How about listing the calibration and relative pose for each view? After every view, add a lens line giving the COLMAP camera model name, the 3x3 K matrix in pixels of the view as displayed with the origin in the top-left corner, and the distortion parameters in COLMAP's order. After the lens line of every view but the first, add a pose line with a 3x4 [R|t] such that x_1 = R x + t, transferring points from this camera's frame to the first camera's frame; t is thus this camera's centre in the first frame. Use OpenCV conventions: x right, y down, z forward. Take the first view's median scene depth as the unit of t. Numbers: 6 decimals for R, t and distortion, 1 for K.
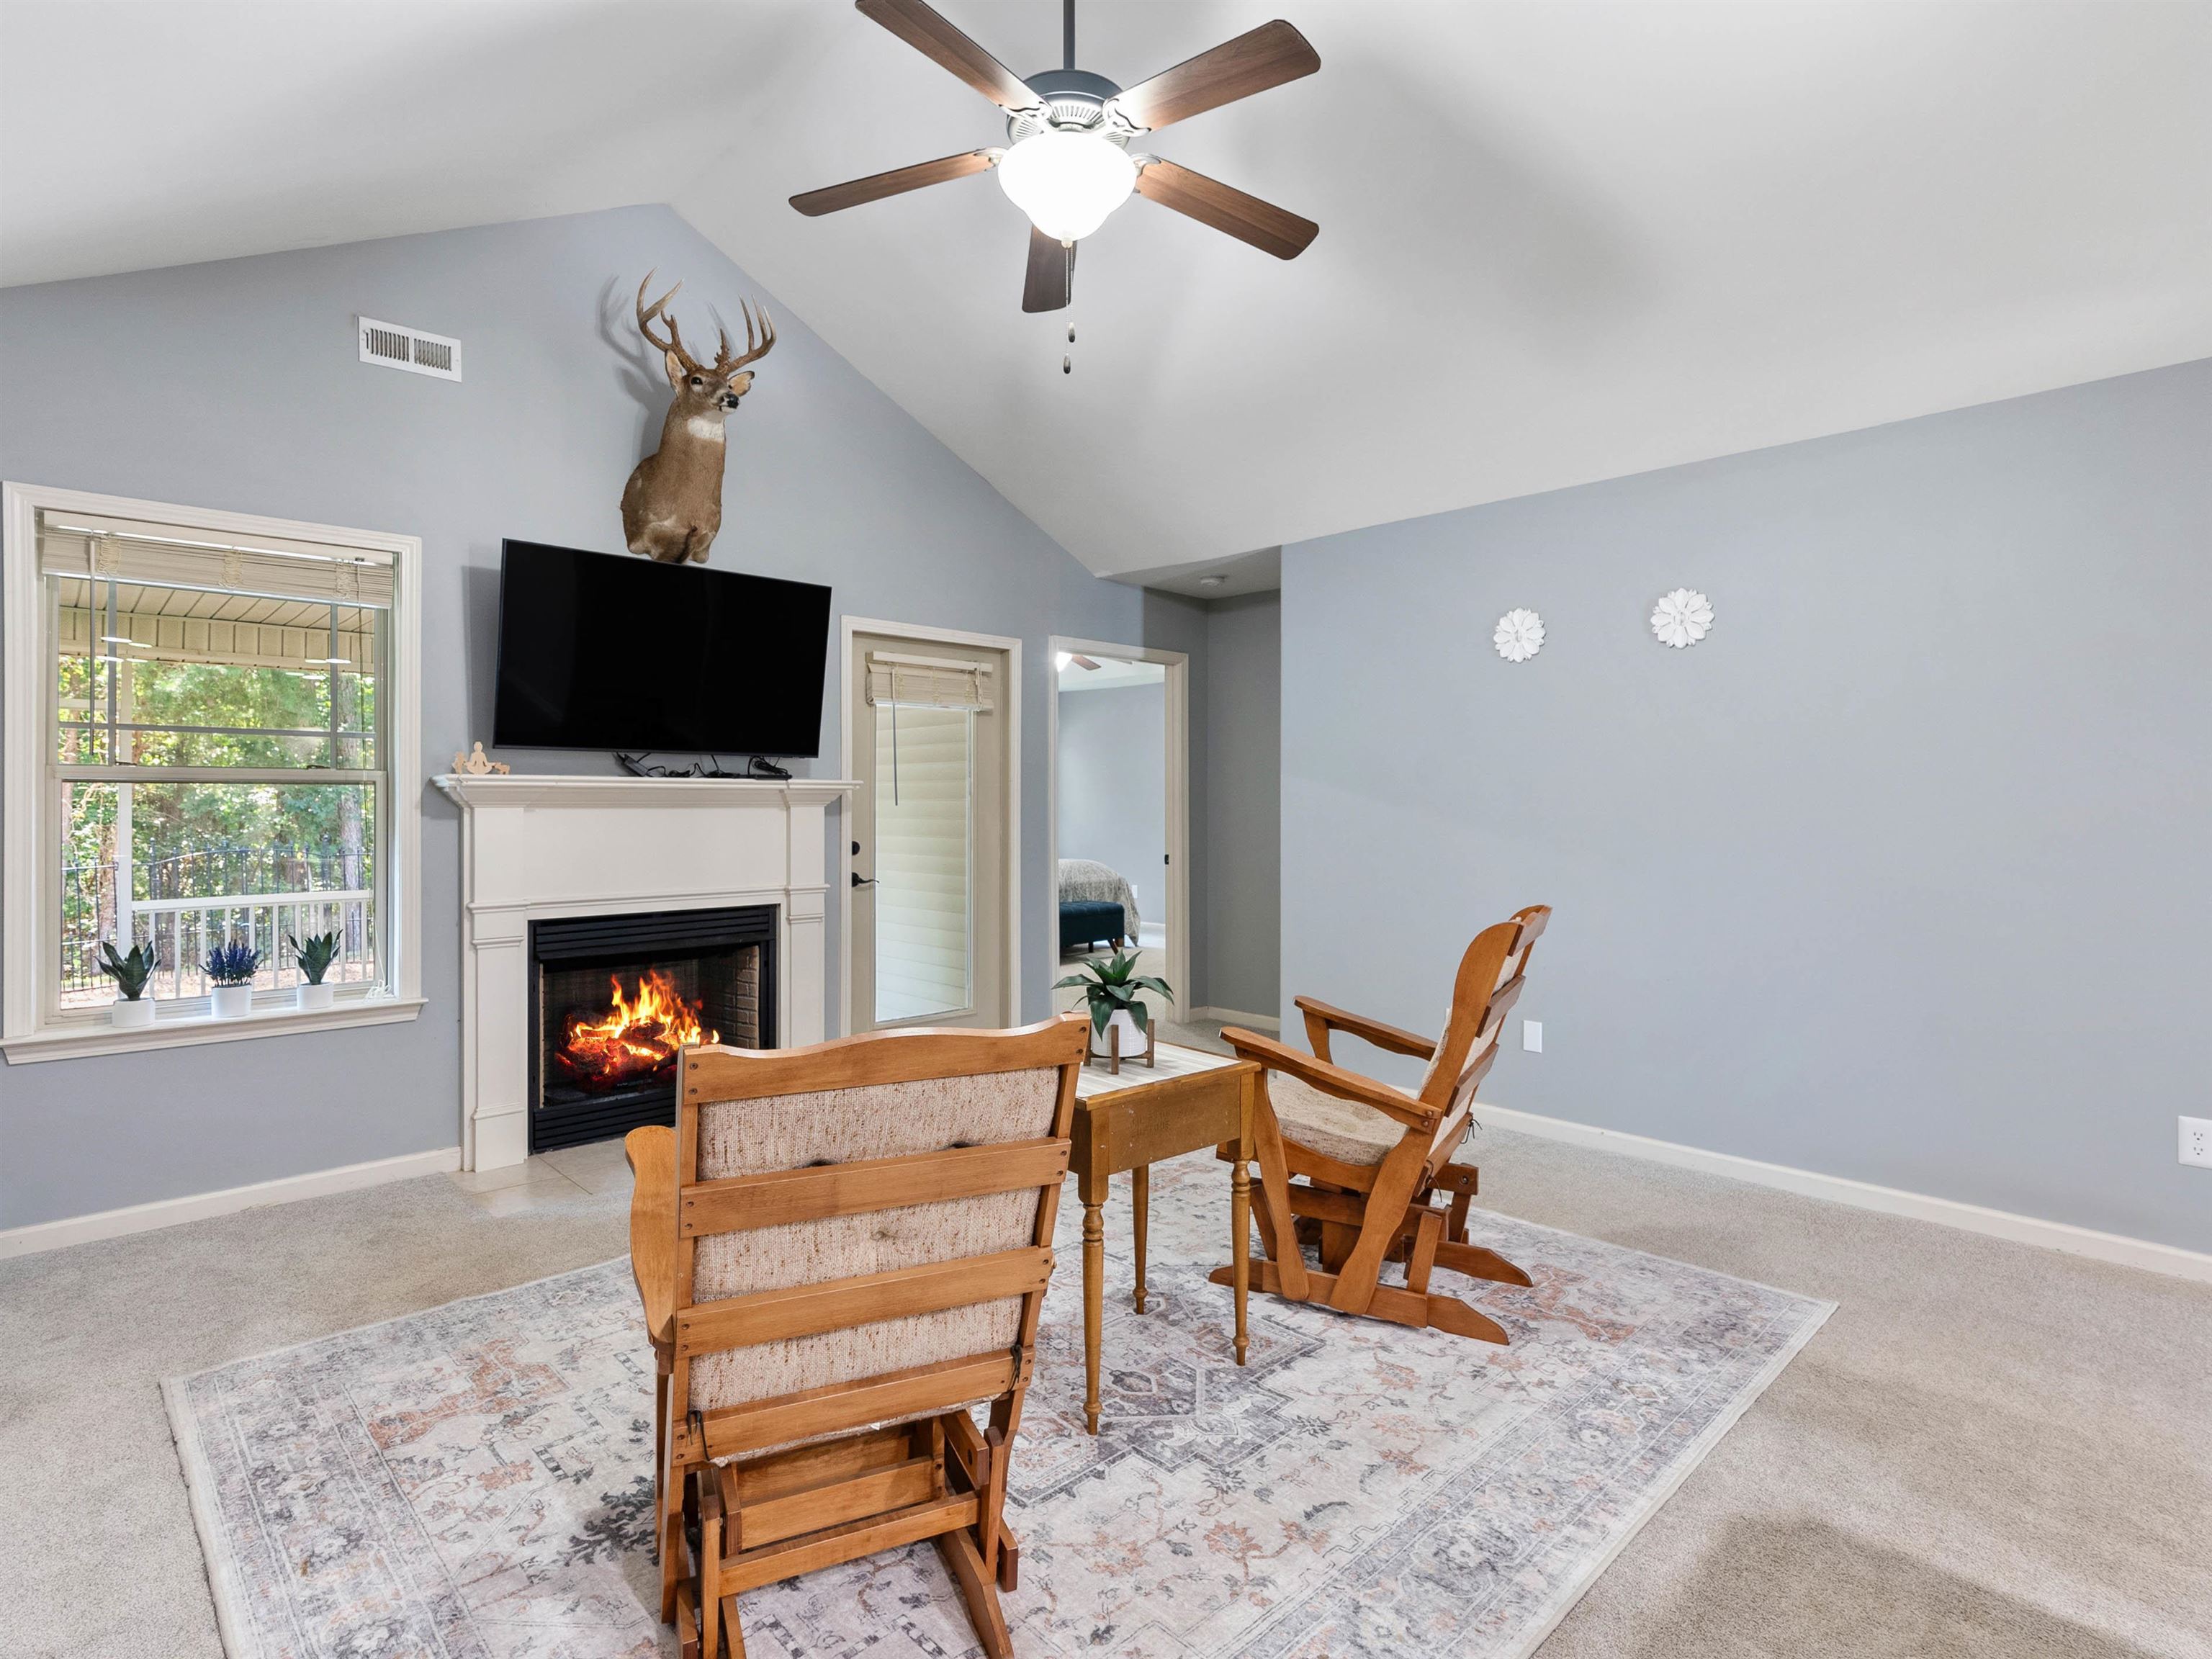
lens RADIAL K [[1122.4, 0, 1120.3], [0, 1122.4, 801.8], [0, 0, 1]] dist [-0.016621, 0.006541]
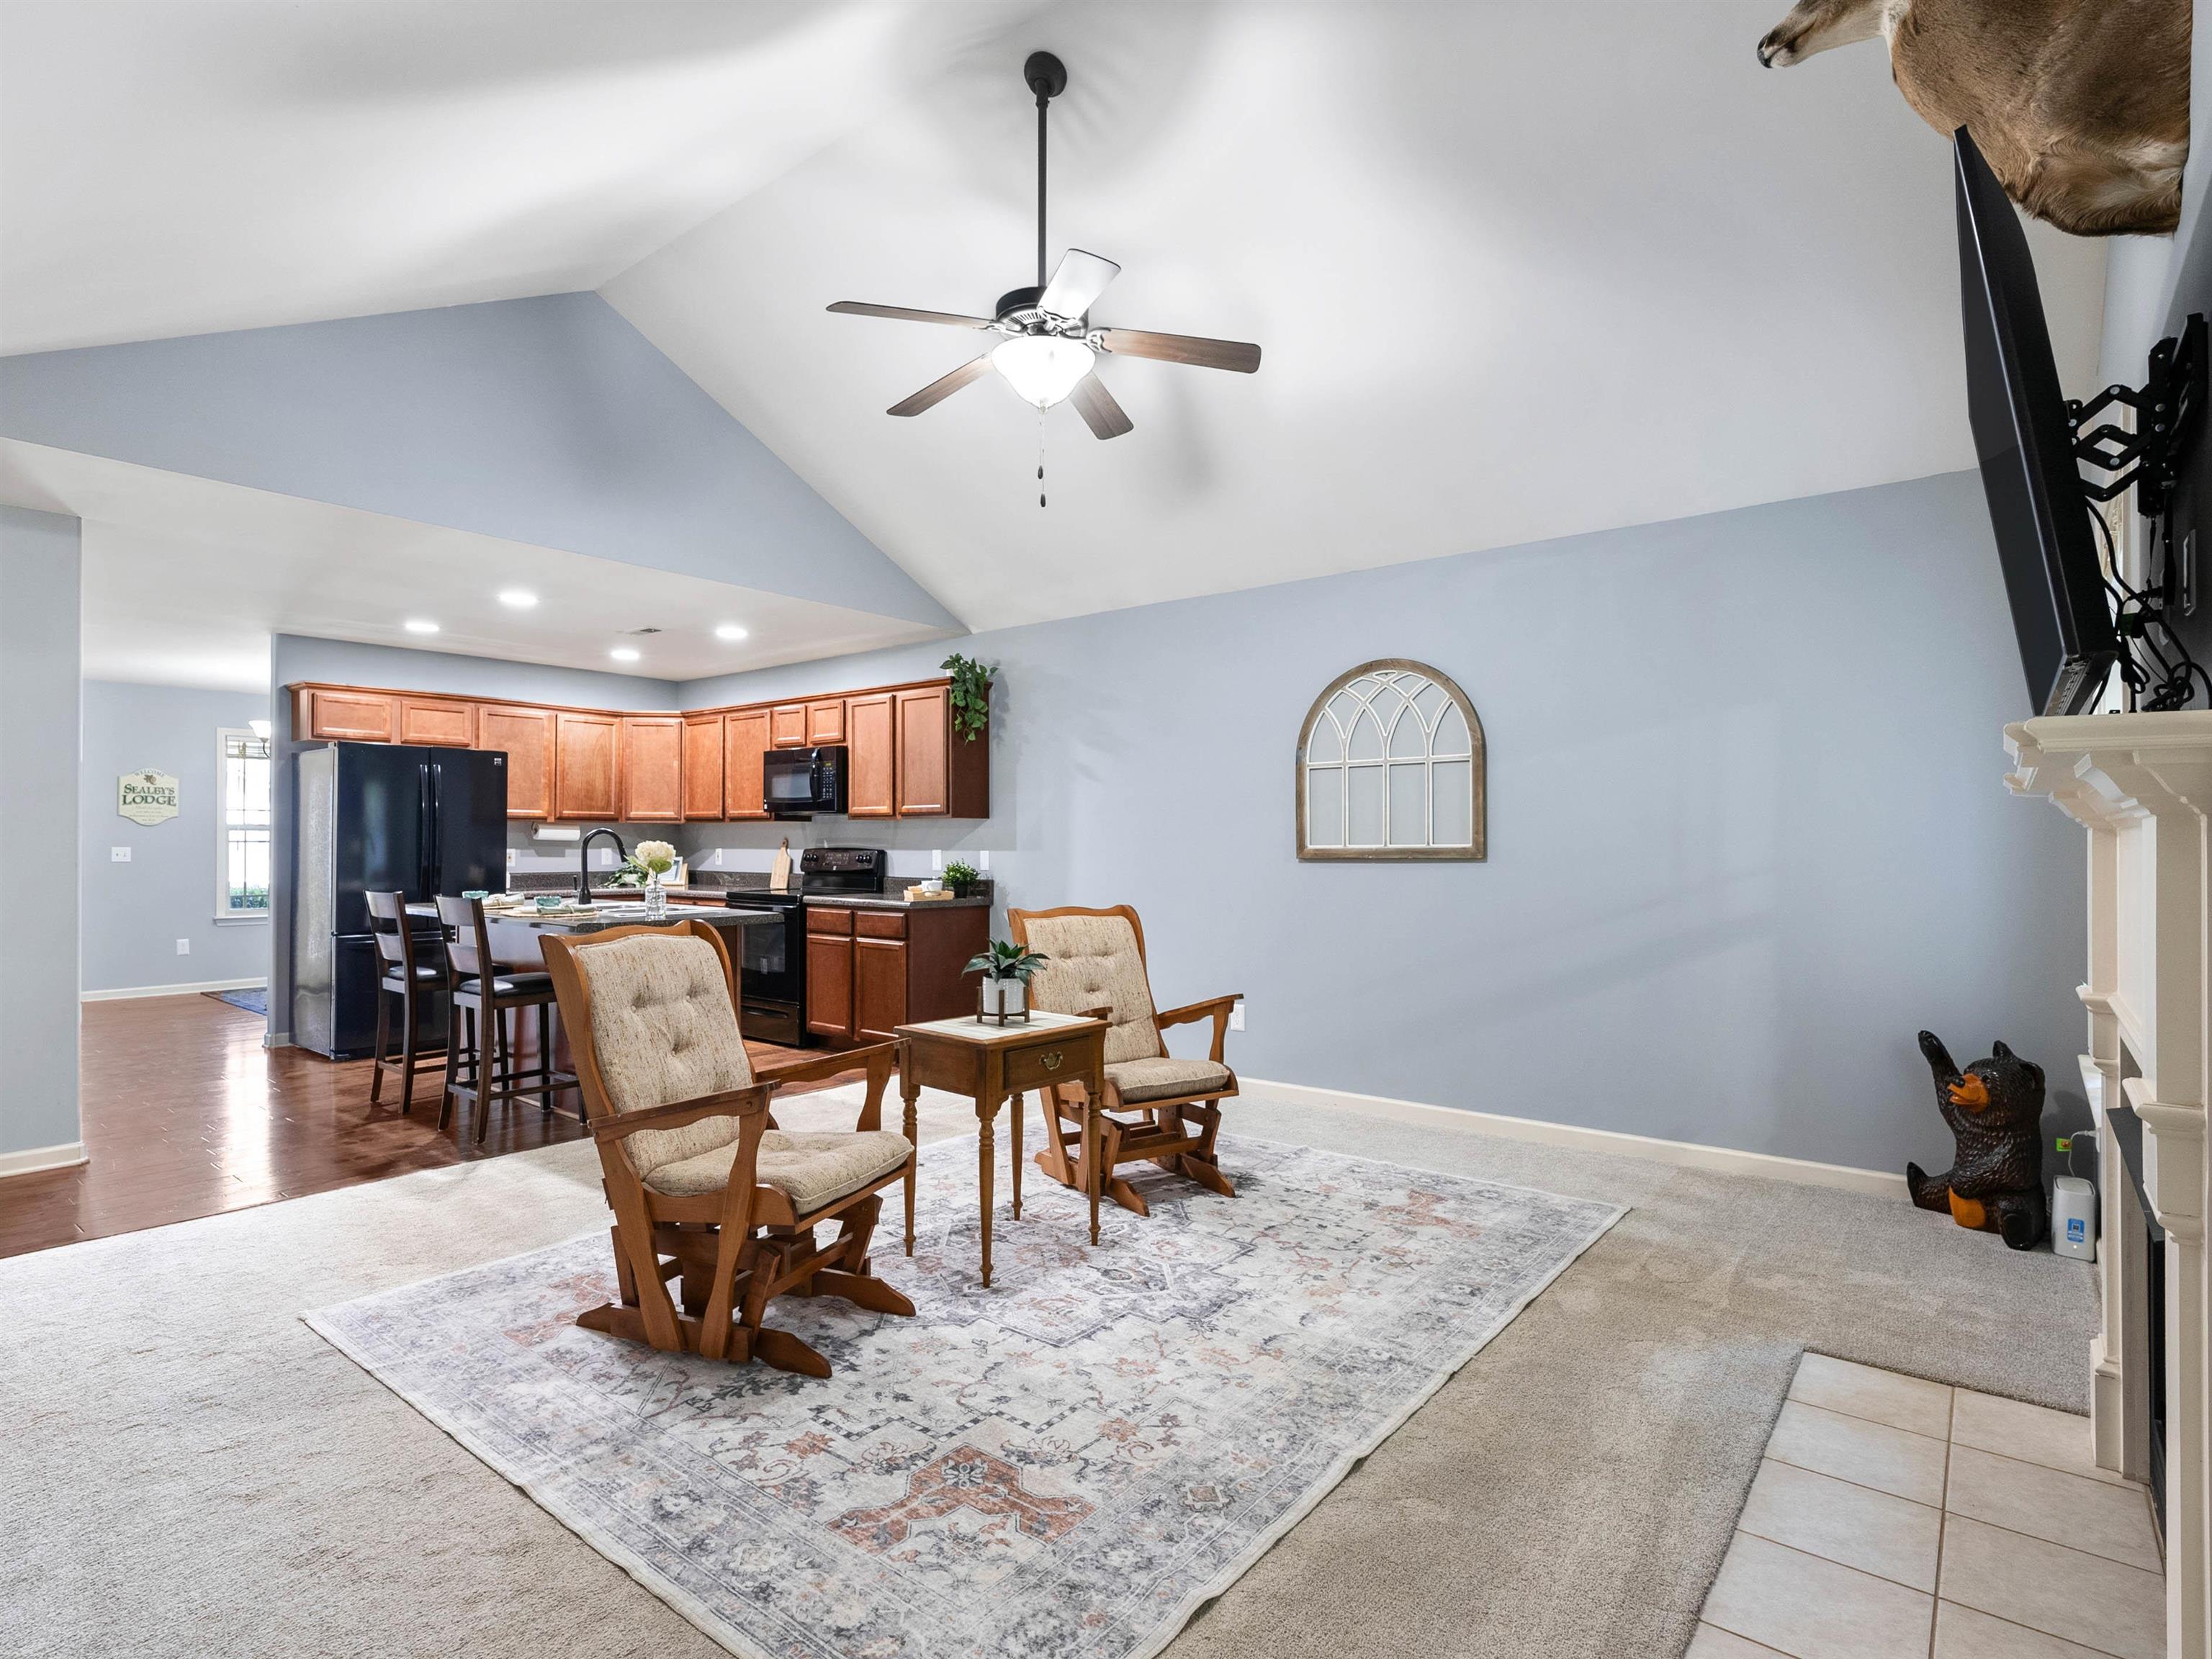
lens RADIAL K [[1122.4, 0, 1110.0], [0, 1122.4, 826.4], [0, 0, 1]] dist [-0.016621, 0.006541]
pose [[-0.992317, -0.005193, -0.123615, 0.026985], [-0.003344, 0.999879, -0.015161, 0.014898], [0.123679, -0.014631, -0.992214, 1.594315]]
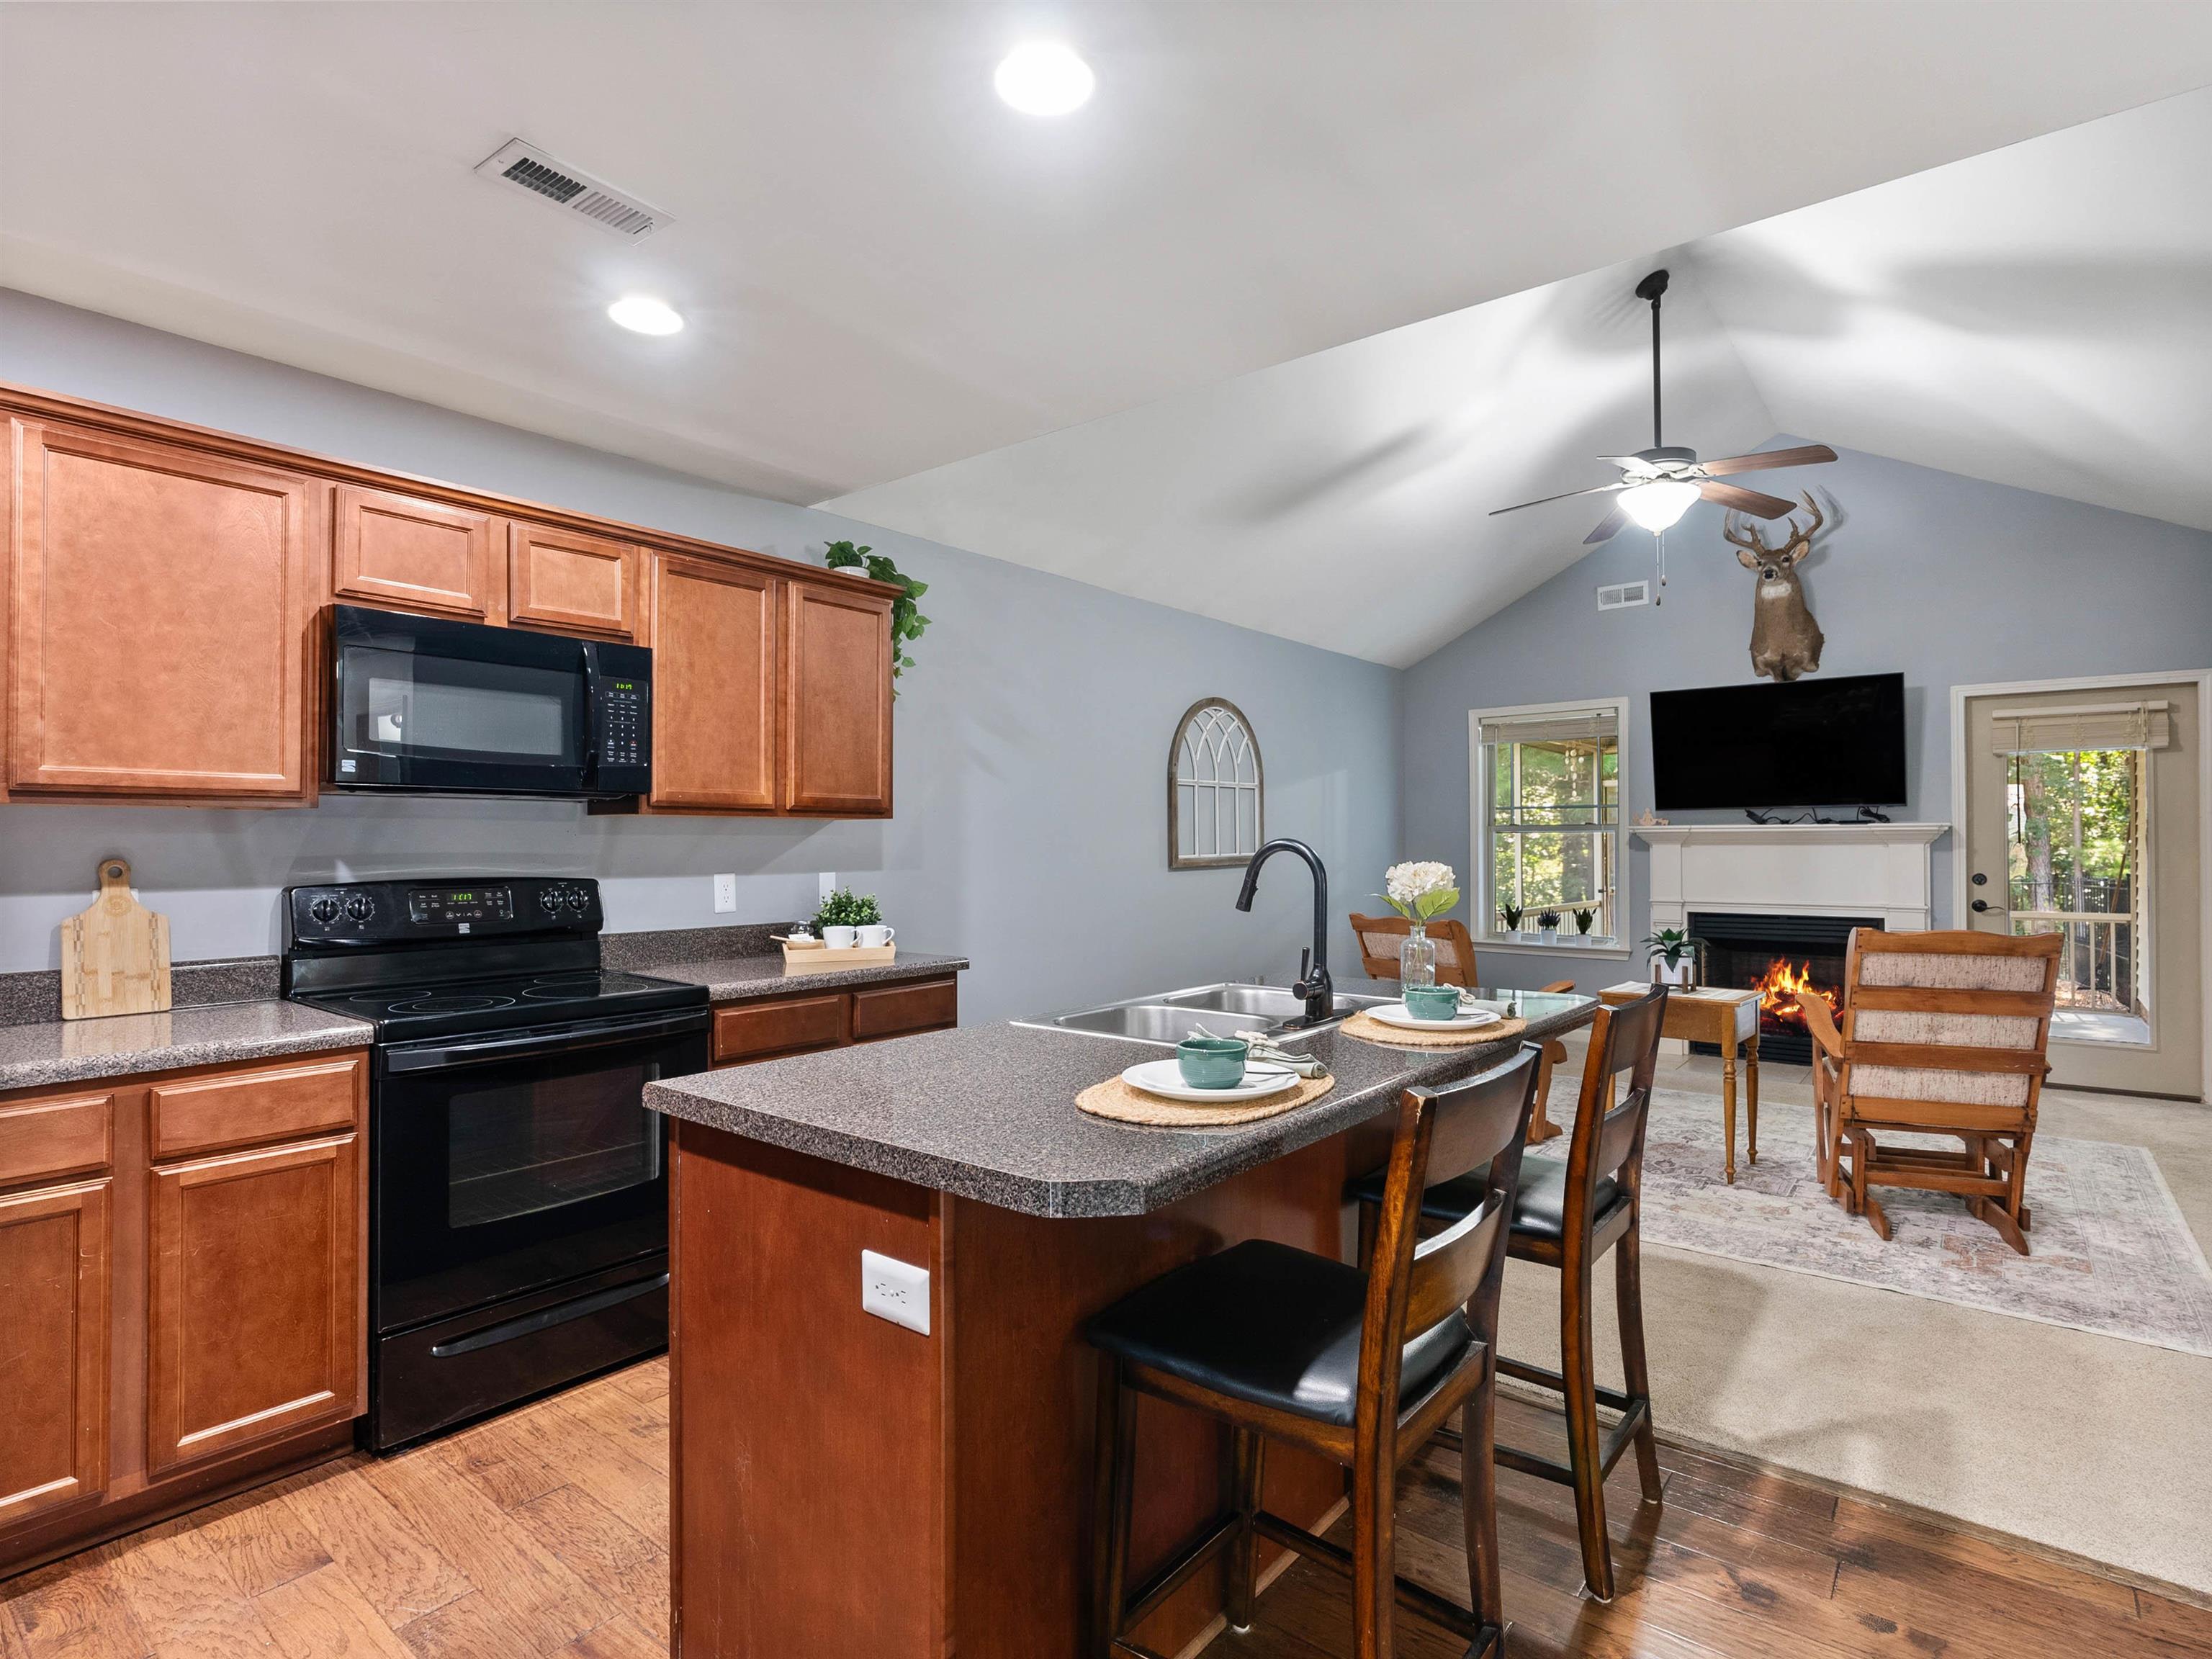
lens RADIAL K [[1122.4, 0, 1103.5], [0, 1122.4, 829.0], [0, 0, 1]] dist [-0.016621, 0.006541]
pose [[0.115927, -0.015516, -0.993137, 1.115670], [0.004707, 0.999875, -0.015072, 0.002875], [0.993247, -0.002928, 0.115985, -0.066944]]
